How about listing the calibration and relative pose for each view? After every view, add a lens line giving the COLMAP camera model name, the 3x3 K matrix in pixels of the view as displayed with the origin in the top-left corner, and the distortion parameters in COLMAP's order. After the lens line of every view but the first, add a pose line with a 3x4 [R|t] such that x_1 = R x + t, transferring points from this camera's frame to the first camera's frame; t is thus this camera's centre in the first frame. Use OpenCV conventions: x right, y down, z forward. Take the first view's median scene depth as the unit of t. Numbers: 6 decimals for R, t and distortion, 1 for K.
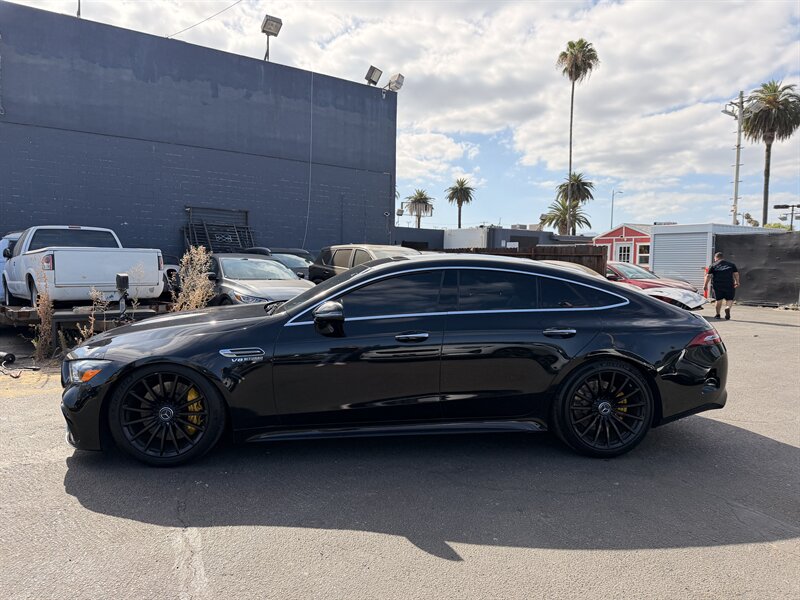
lens RADIAL K [[587.5, 0, 398.6], [0, 587.5, 306.7], [0, 0, 1]] dist [0.002754, -0.029880]
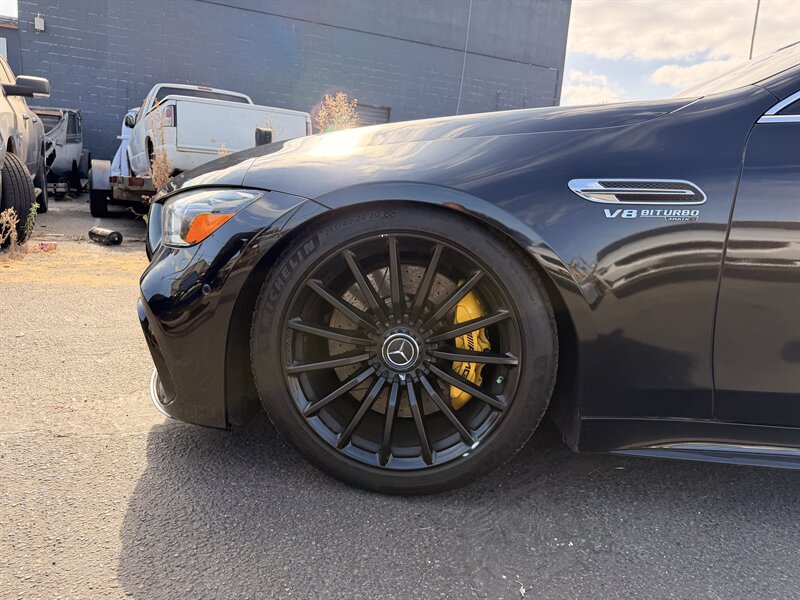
lens RADIAL K [[587.5, 0, 398.6], [0, 587.5, 306.7], [0, 0, 1]] dist [0.002754, -0.029880]
pose [[0.979093, 0.089673, -0.182582, -0.326946], [-0.067034, 0.989686, 0.126606, 0.107822], [0.192052, -0.111720, 0.975005, 0.639390]]
